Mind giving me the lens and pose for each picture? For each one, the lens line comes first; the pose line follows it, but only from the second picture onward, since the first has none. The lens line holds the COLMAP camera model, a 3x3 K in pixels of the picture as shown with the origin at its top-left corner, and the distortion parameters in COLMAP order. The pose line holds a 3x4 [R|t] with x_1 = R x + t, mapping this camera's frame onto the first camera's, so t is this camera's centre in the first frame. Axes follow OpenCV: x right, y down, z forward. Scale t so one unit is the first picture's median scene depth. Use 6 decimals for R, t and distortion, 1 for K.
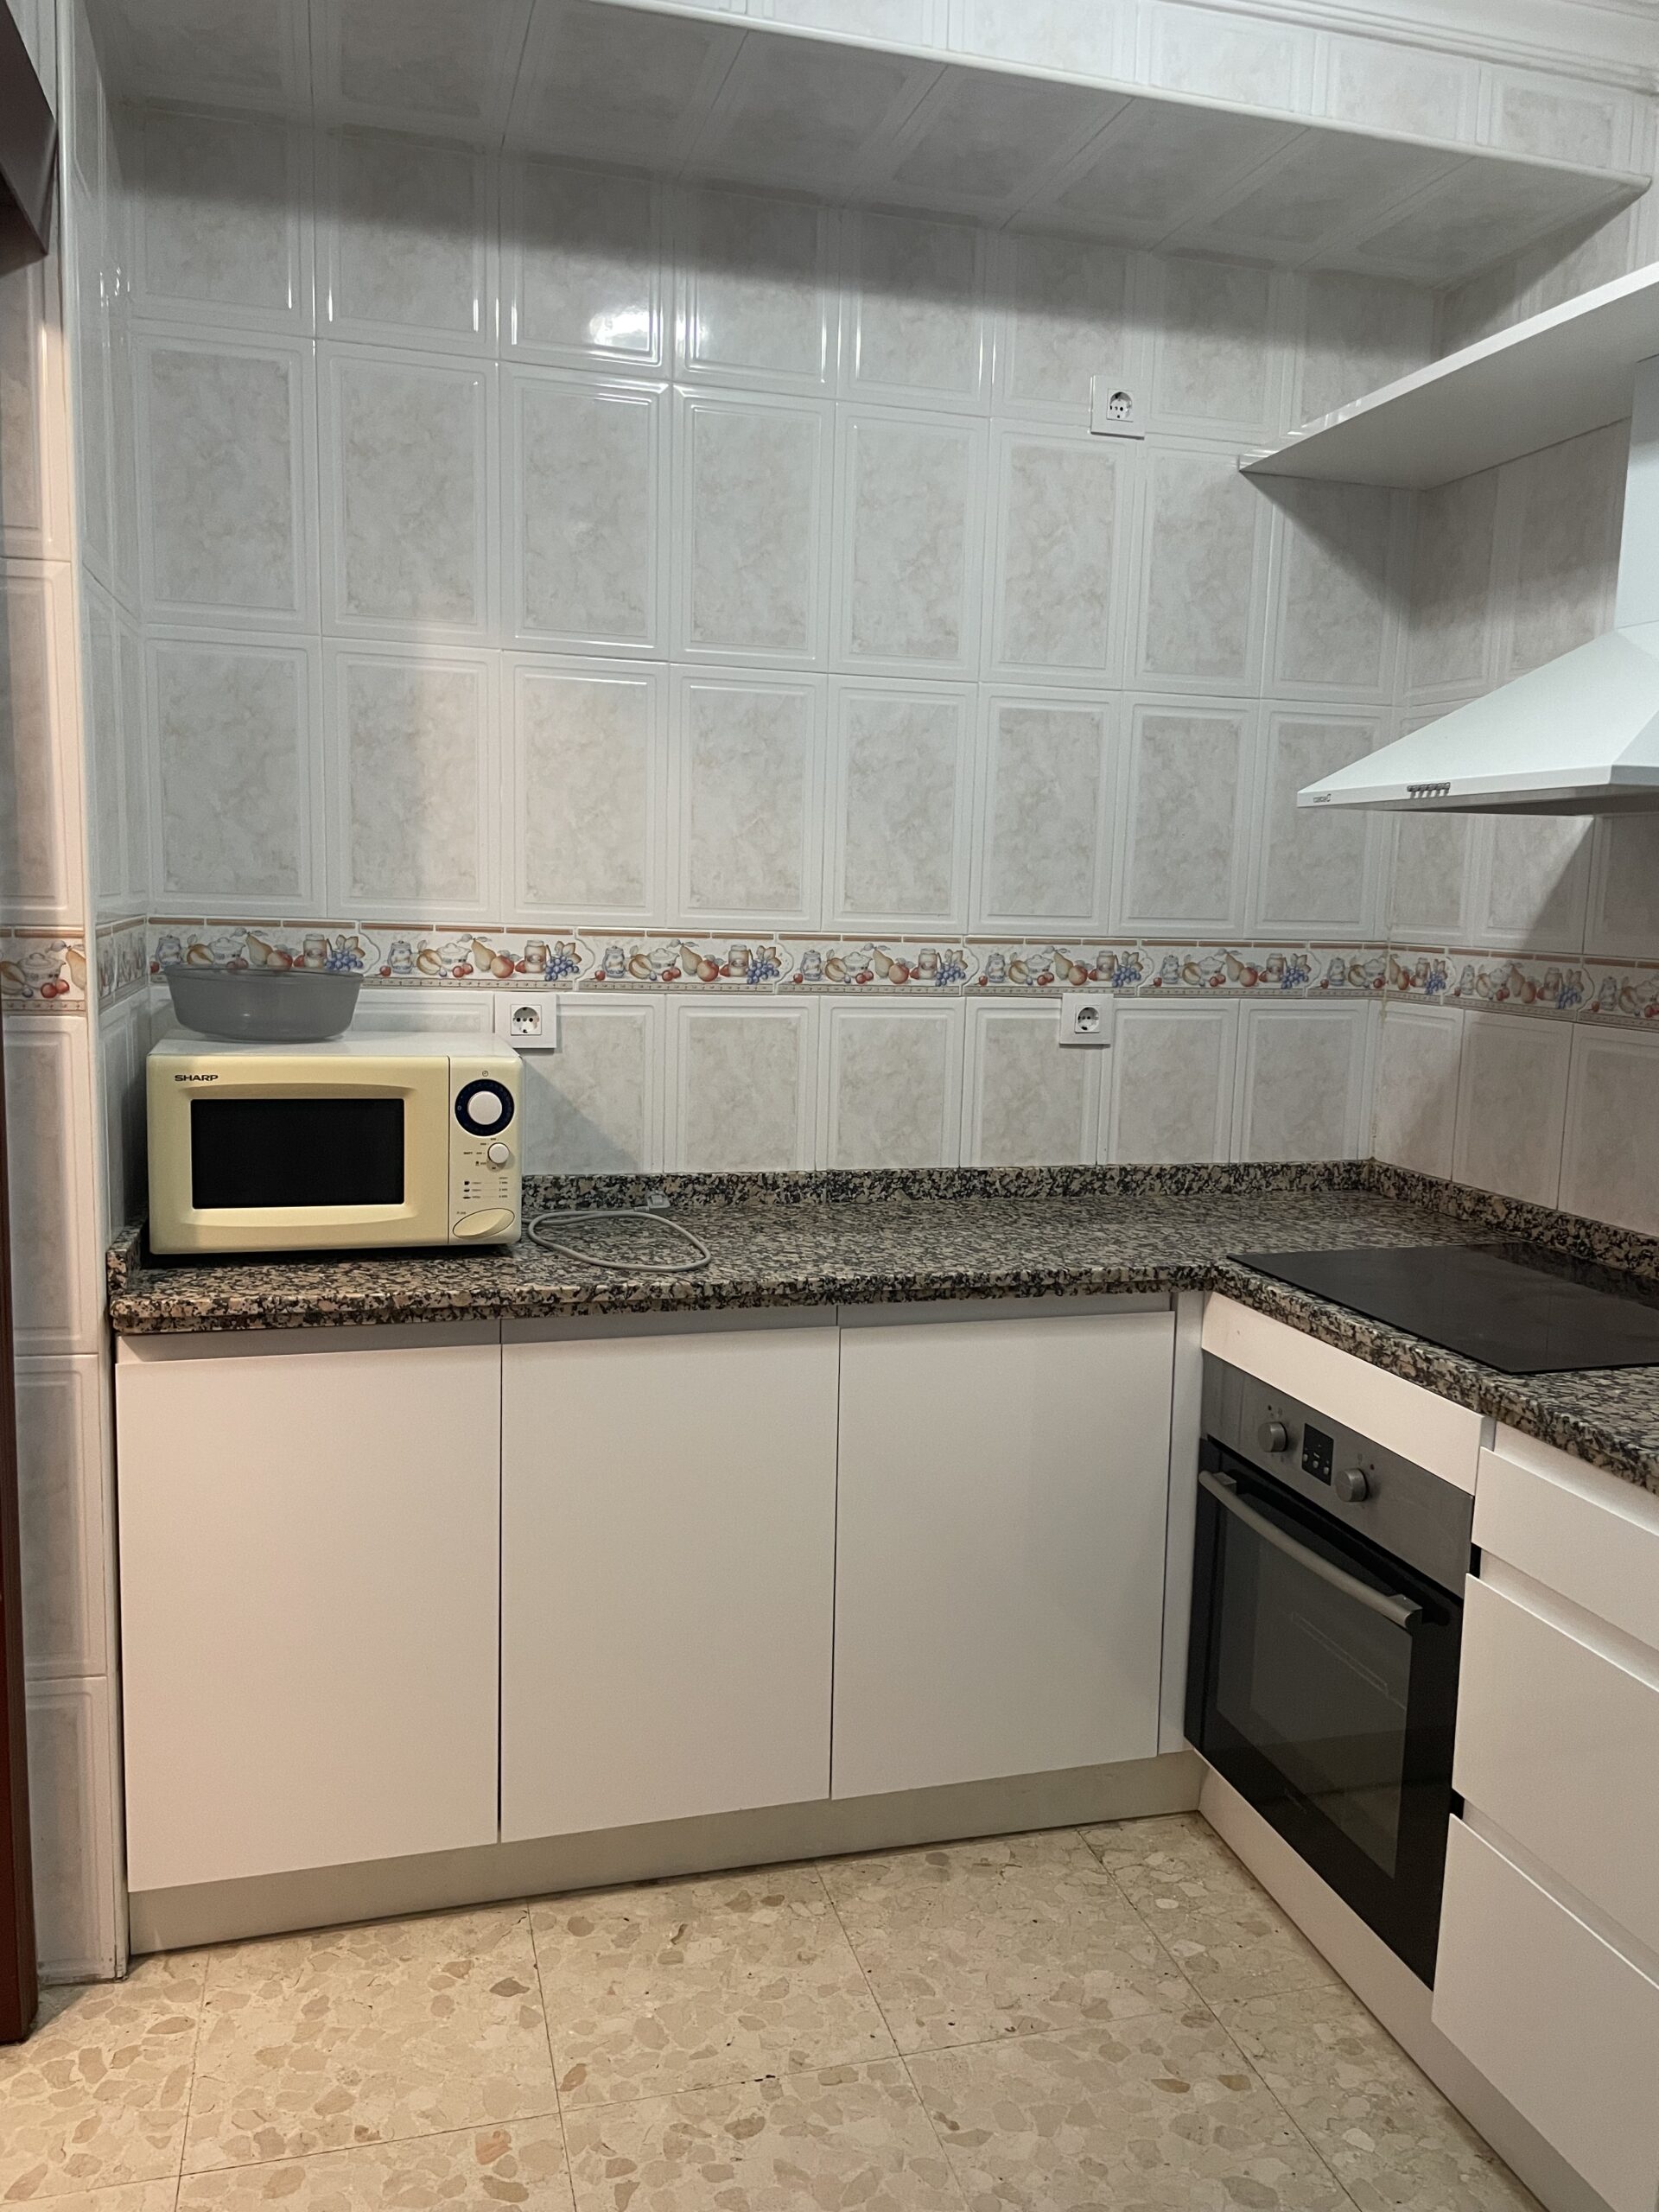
lens RADIAL K [[1641.3, 0, 829.5], [0, 1641.3, 1106.0], [0, 0, 1]] dist [0.069129, -0.098309]
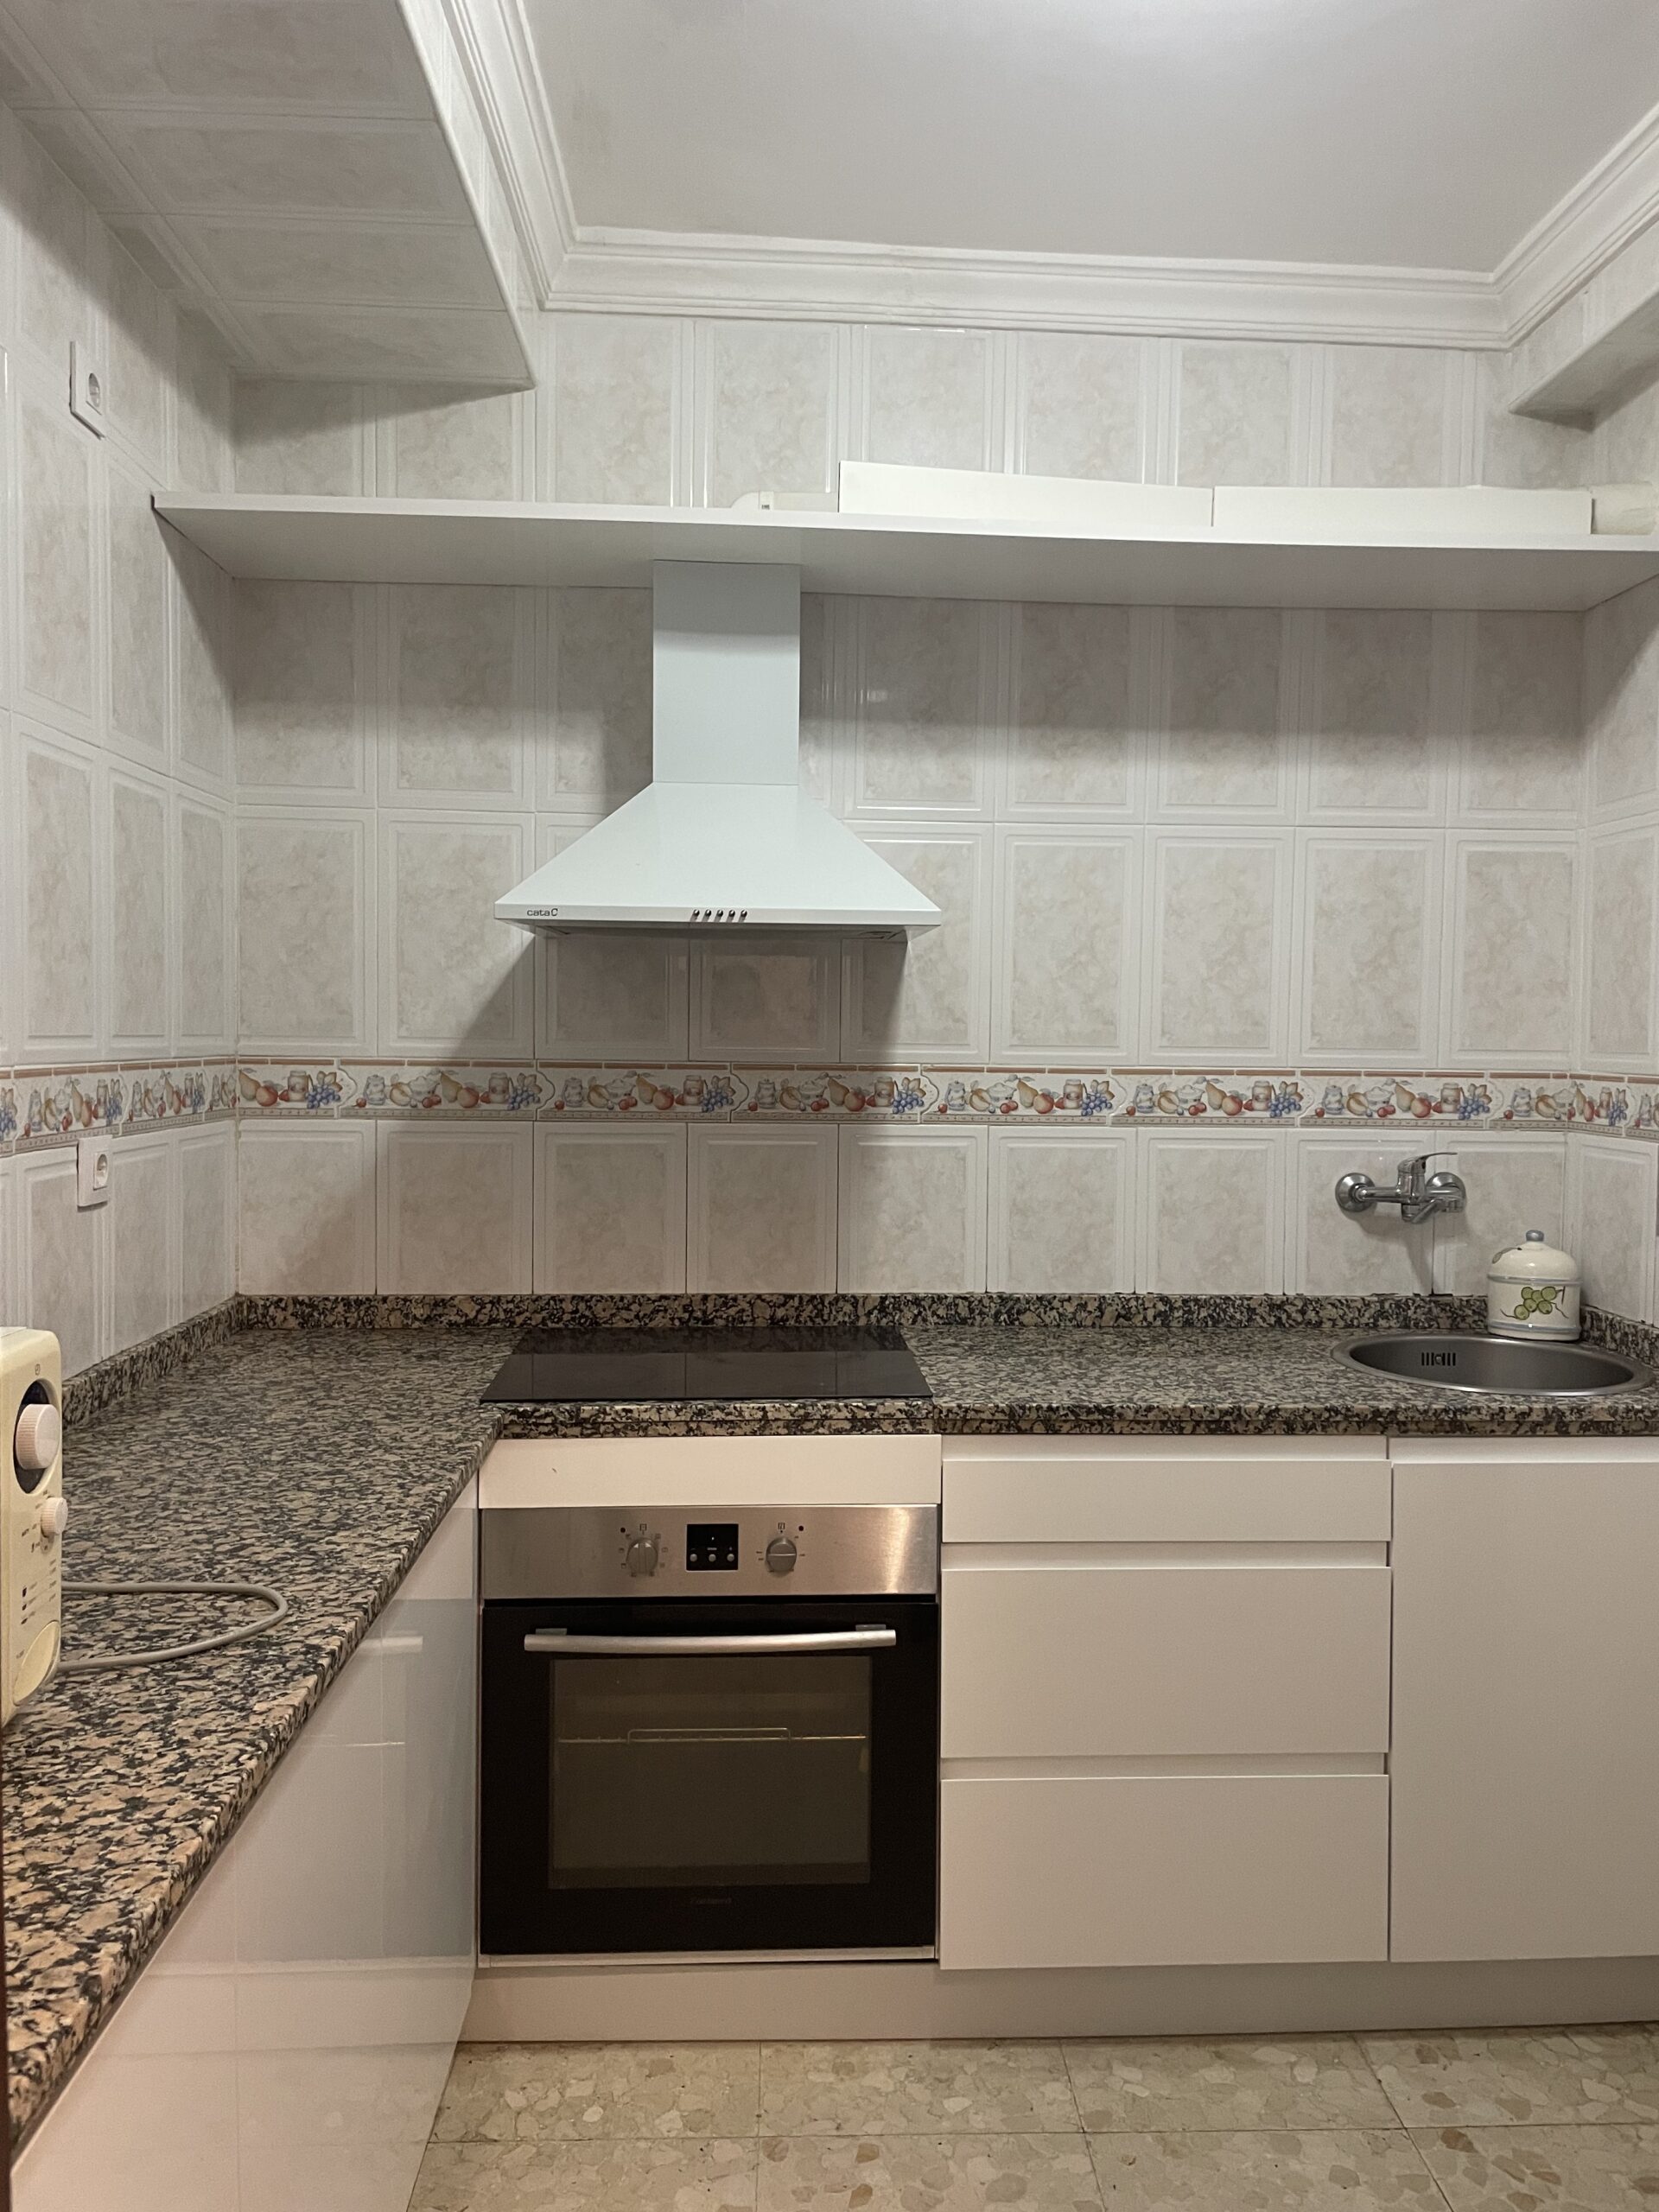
lens RADIAL K [[1713.8, 0, 832.9], [0, 1713.8, 1088.9], [0, 0, 1]] dist [0.060343, -0.008293]
pose [[0.239714, -0.062906, 0.968803, -0.632020], [0.121941, 0.991947, 0.034237, -0.090280], [-0.963155, 0.109930, 0.245454, 0.552579]]
